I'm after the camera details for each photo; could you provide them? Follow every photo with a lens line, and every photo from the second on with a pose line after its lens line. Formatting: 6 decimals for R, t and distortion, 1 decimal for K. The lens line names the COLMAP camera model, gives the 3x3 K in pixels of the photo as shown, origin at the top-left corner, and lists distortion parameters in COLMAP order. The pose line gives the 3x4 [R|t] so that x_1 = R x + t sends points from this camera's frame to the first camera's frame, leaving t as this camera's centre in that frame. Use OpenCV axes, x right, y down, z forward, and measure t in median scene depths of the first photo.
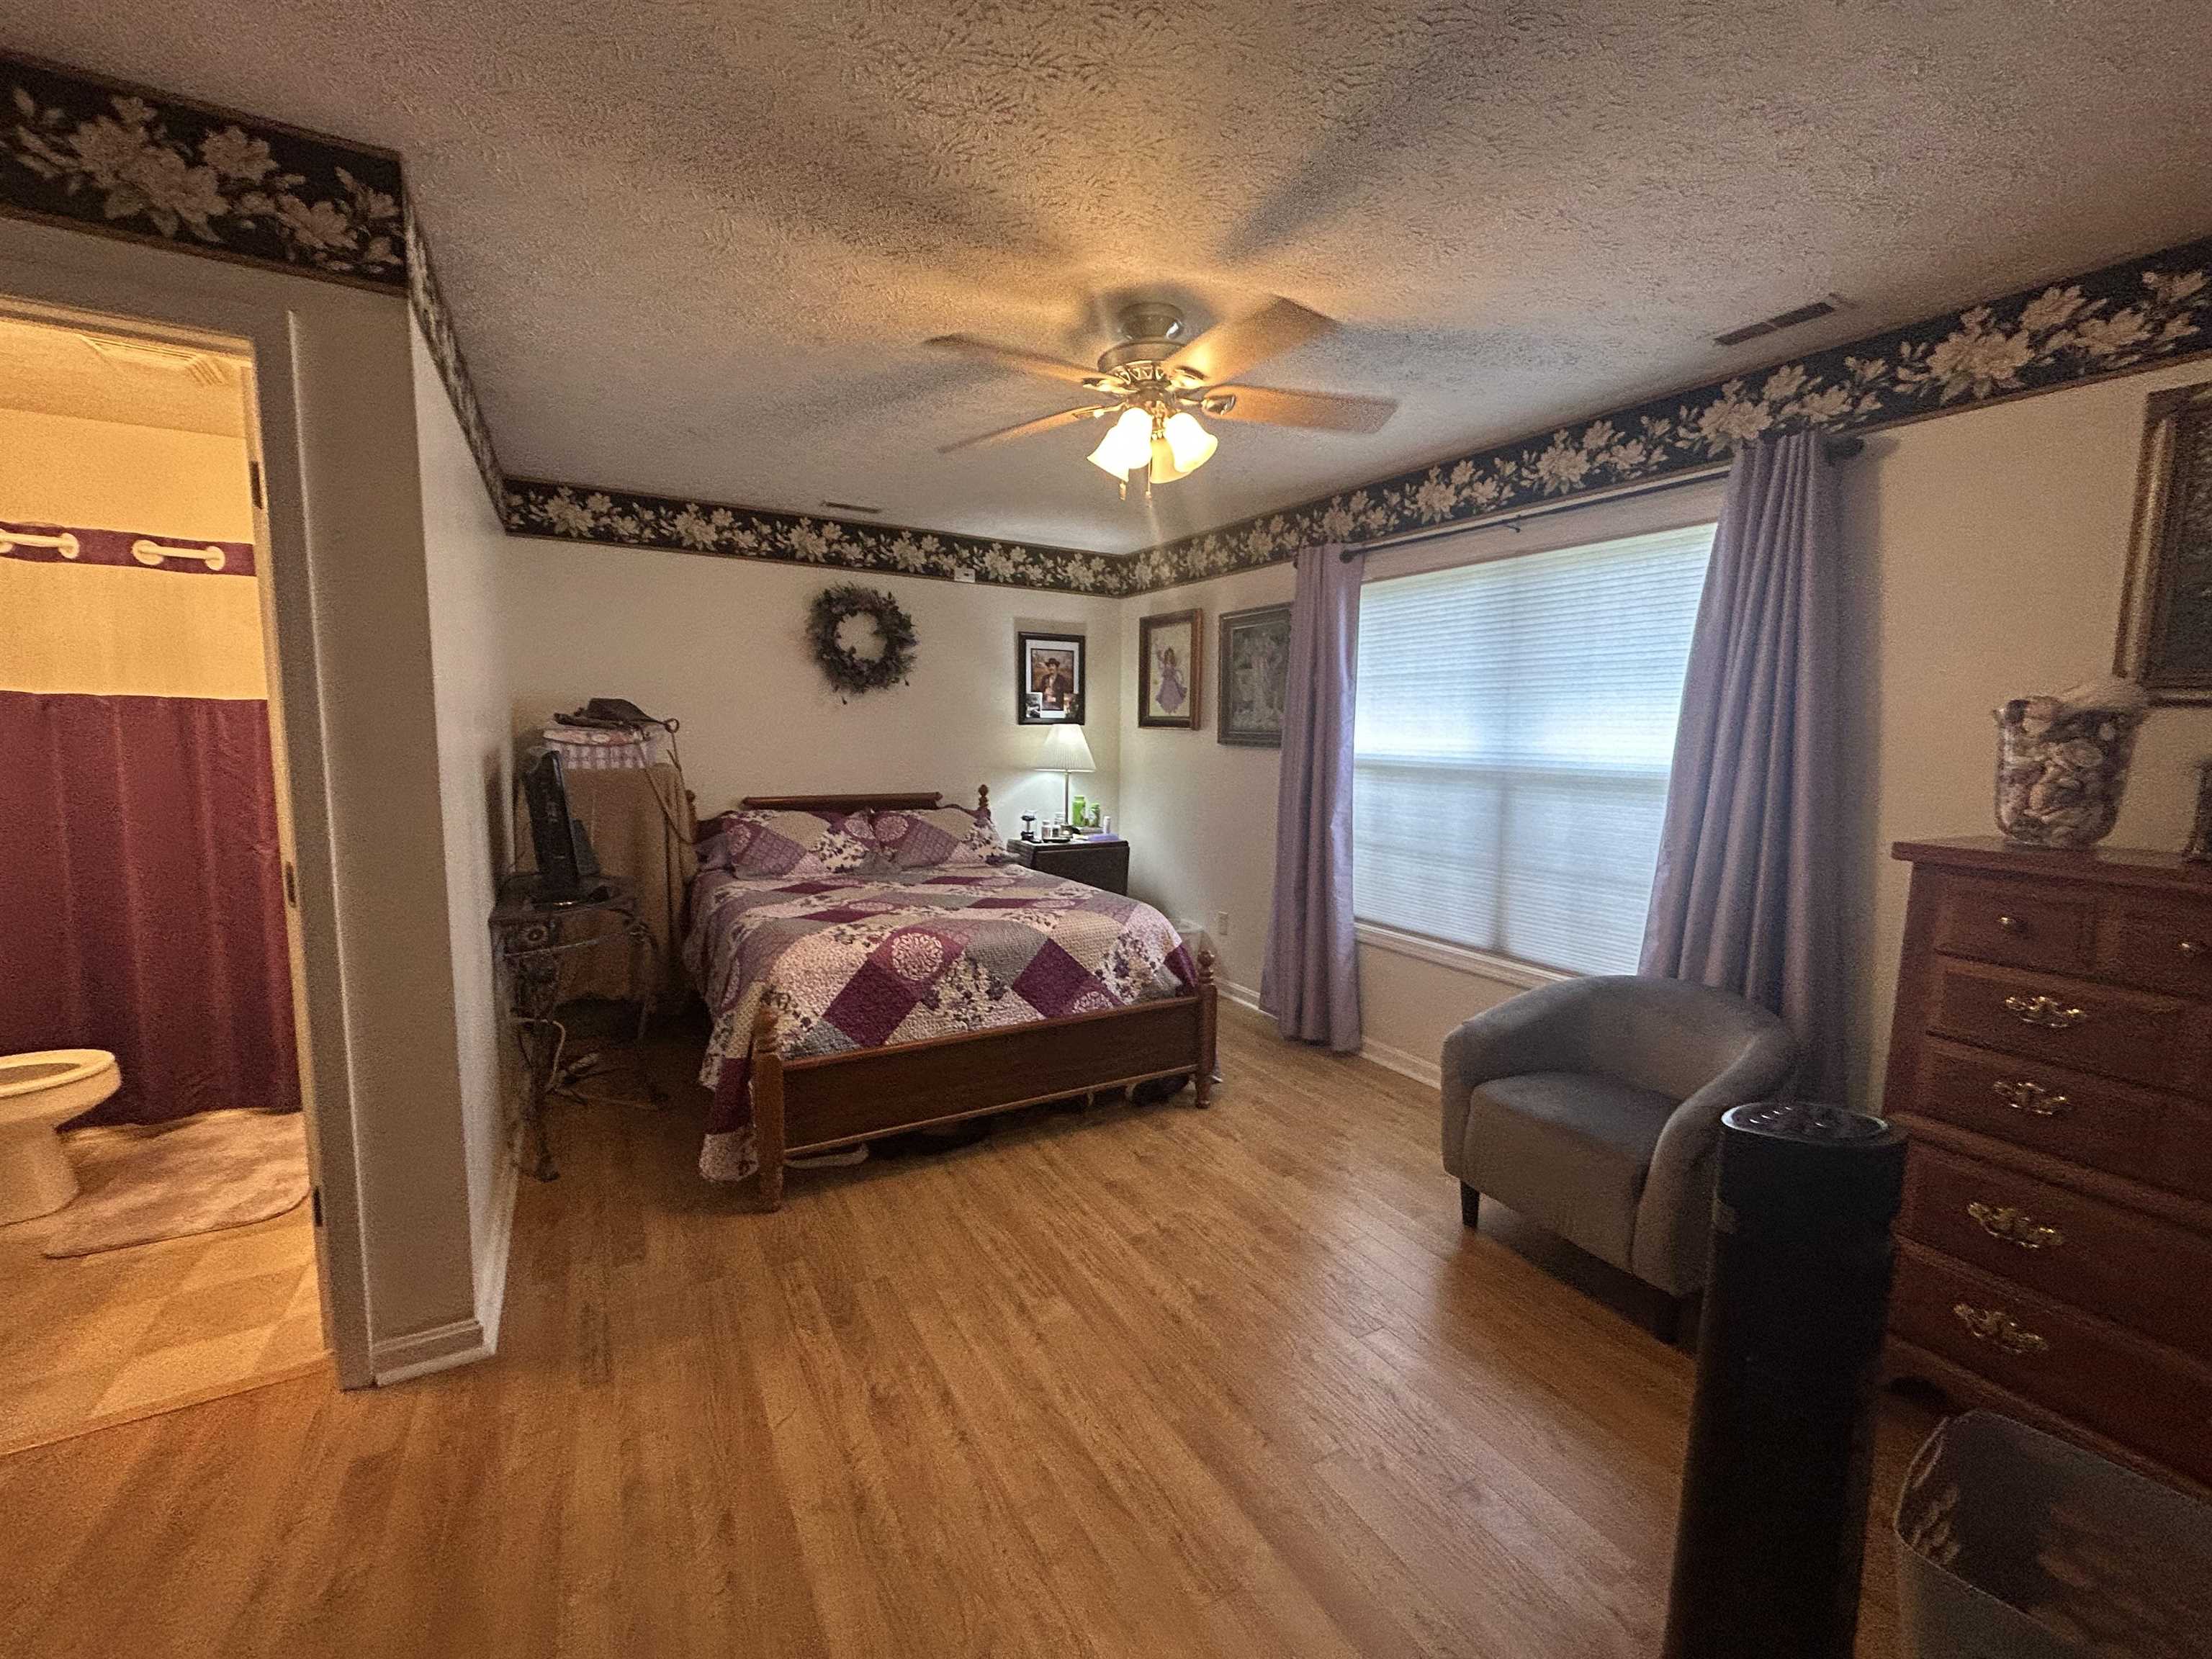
lens RADIAL K [[891.0, 0, 1106.0], [0, 891.0, 829.5], [0, 0, 1]] dist [-0.001737, -0.002691]
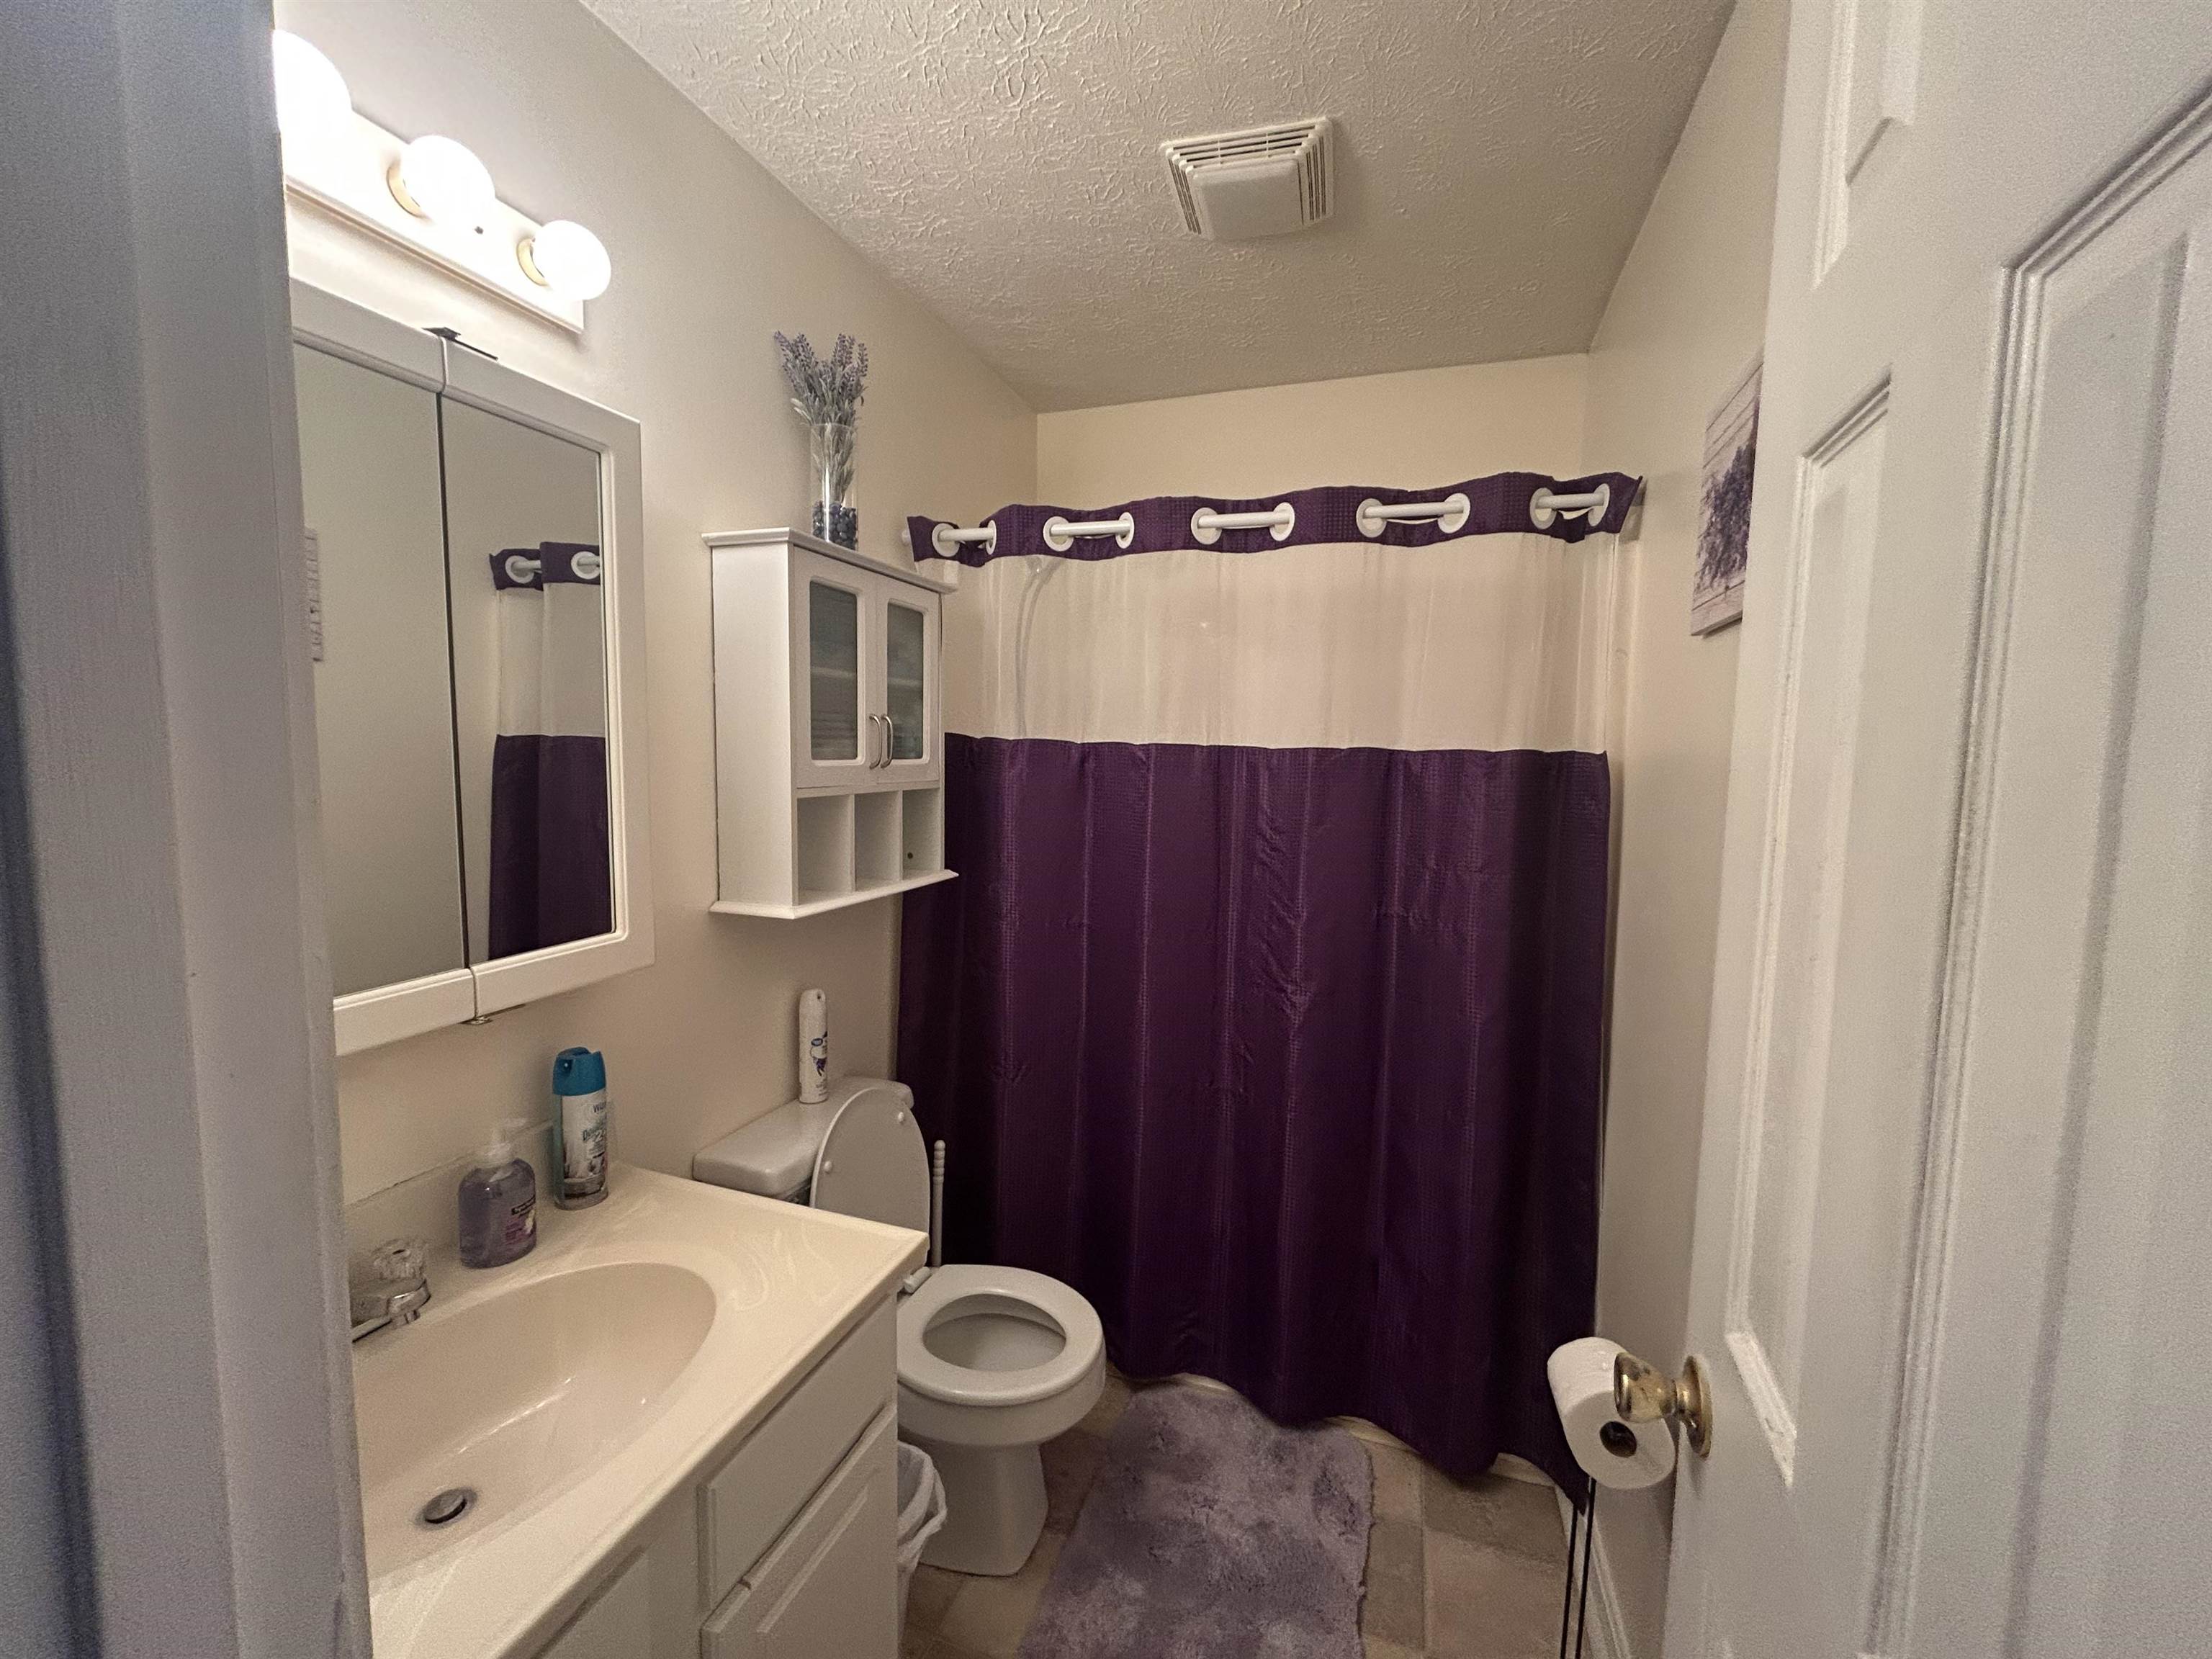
lens RADIAL K [[889.7, 0, 1106.0], [0, 889.7, 829.5], [0, 0, 1]] dist [-0.005233, 0.000316]
pose [[0.656412, 0.059747, -0.752033, -0.487099], [-0.089361, 0.995999, 0.001130, -0.065005], [0.749091, 0.066461, 0.659125, 0.411560]]
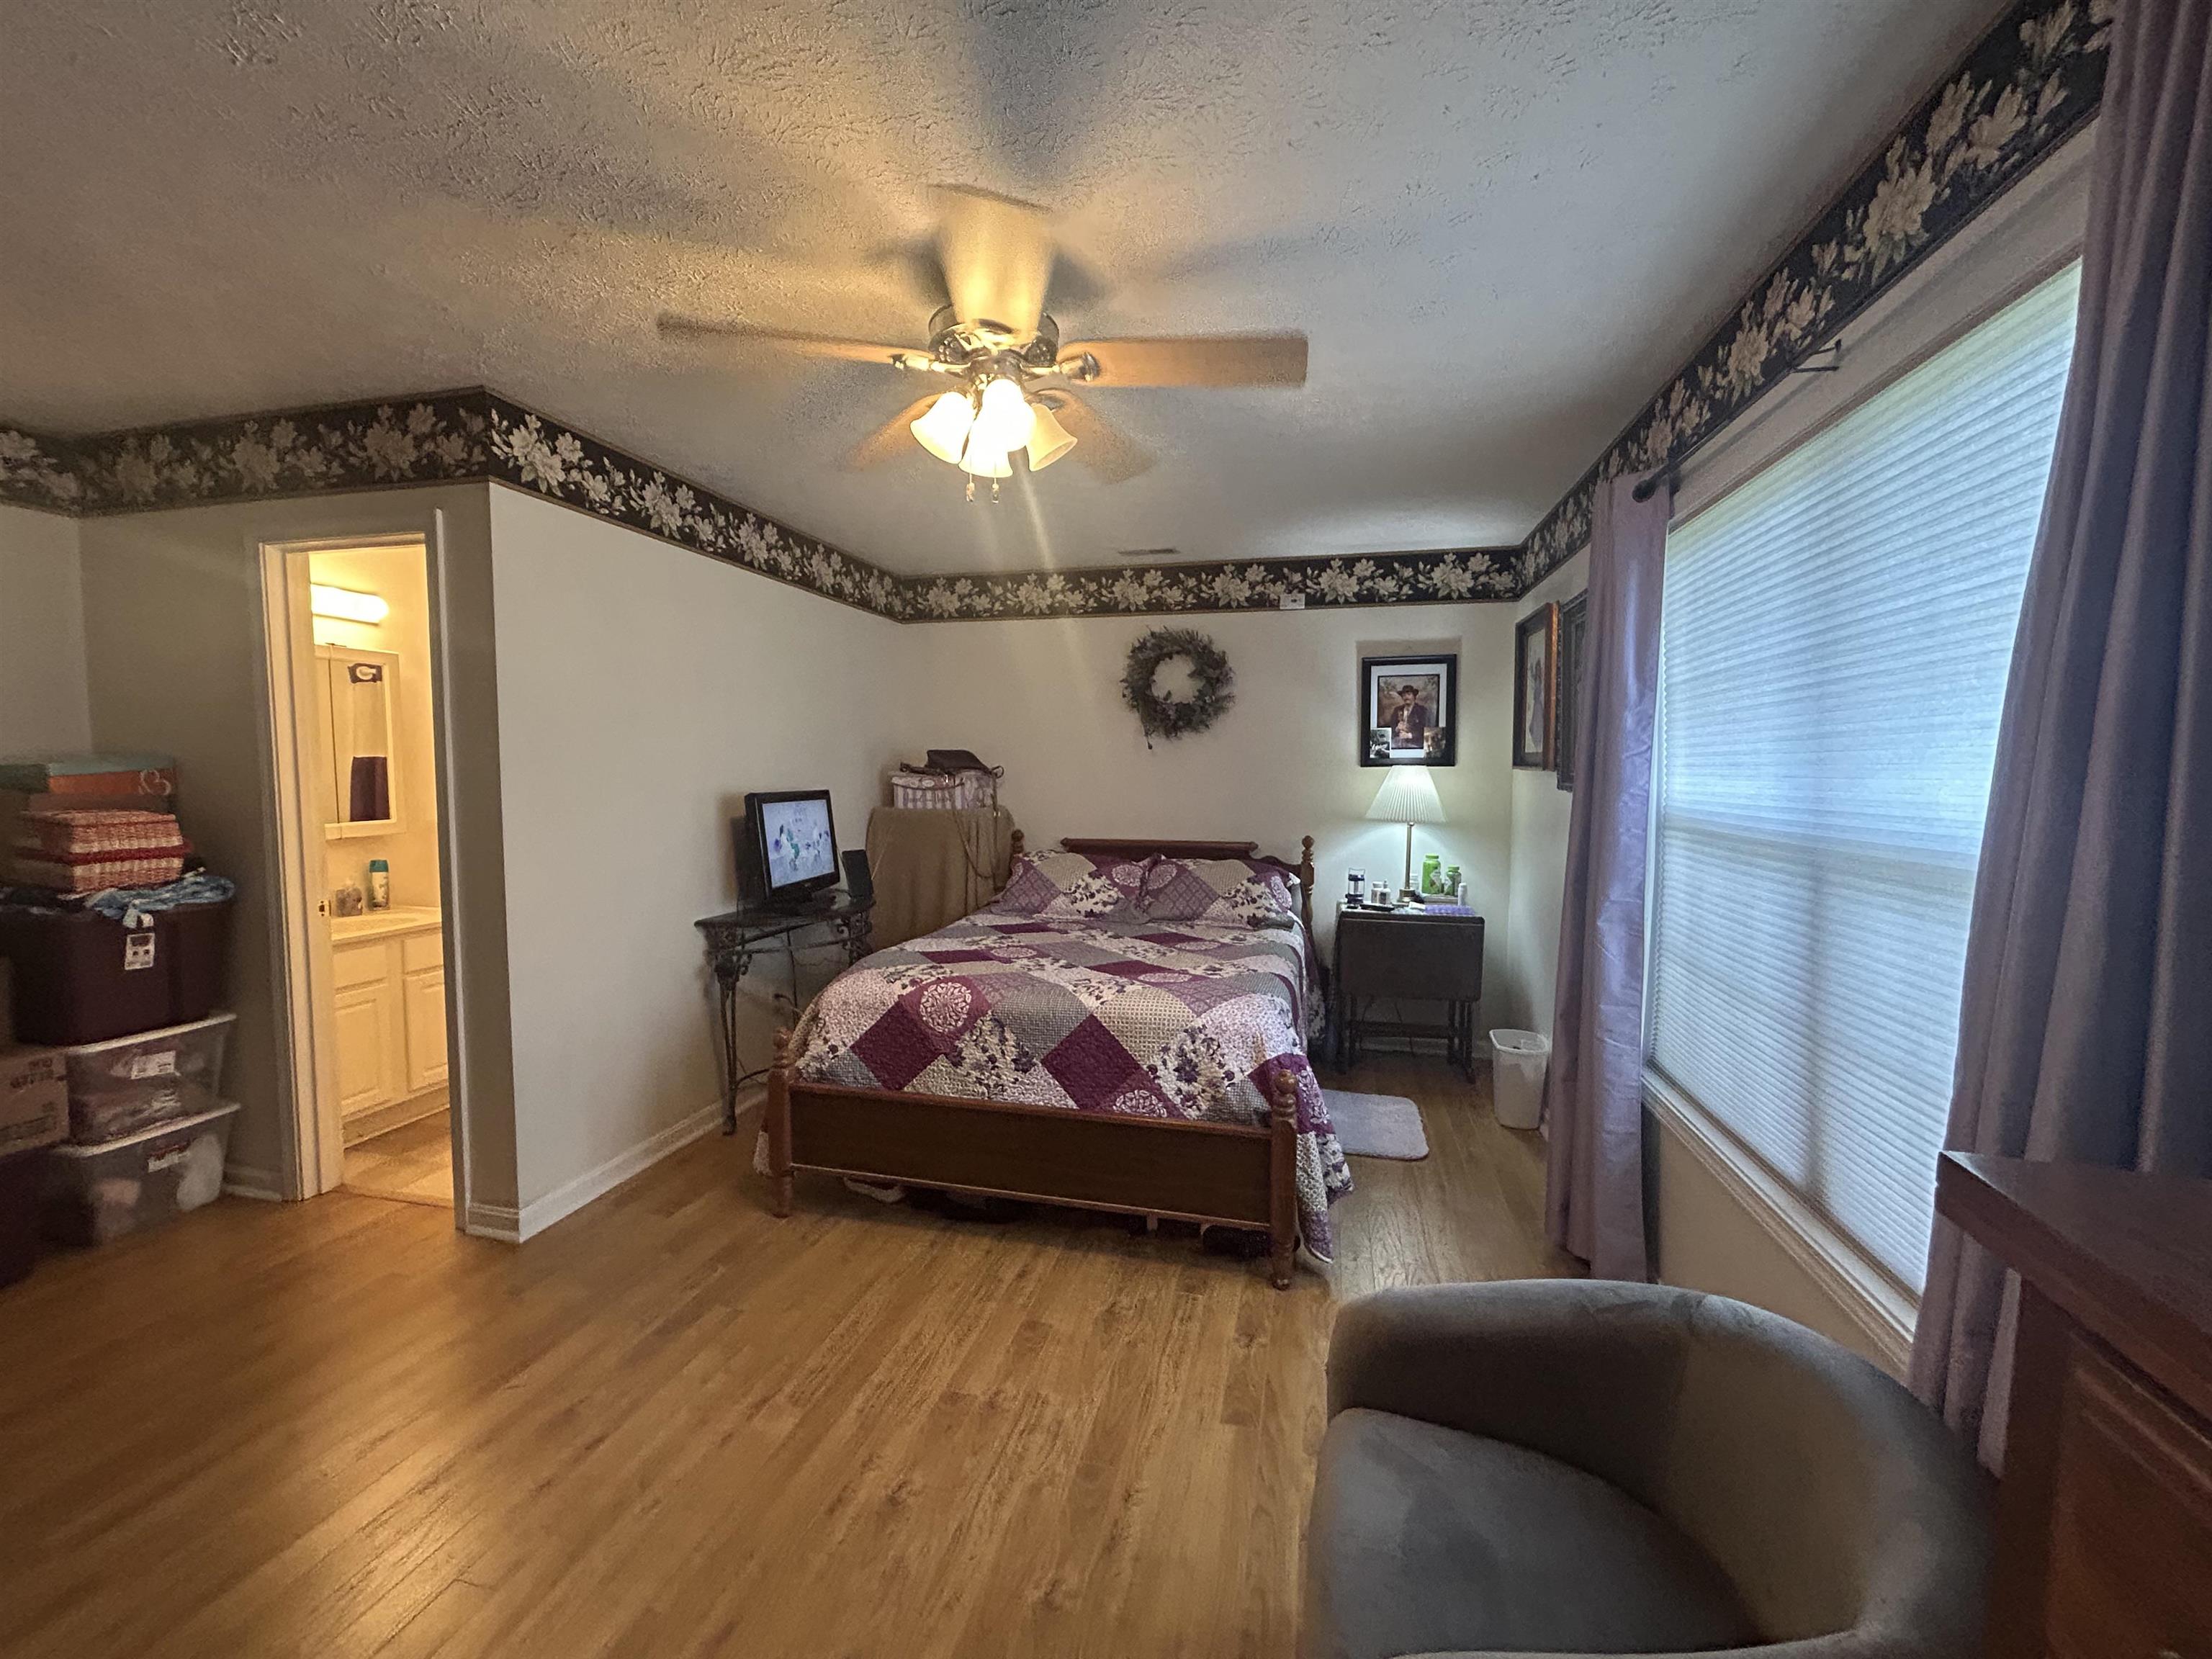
lens RADIAL K [[900.3, 0, 1100.3], [0, 900.3, 823.6], [0, 0, 1]] dist [0.001664, -0.000078]
pose [[0.718669, 0.031179, -0.694653, 0.464839], [-0.069033, 0.997258, -0.026658, -0.034343], [0.691917, 0.067112, 0.718851, 0.313917]]
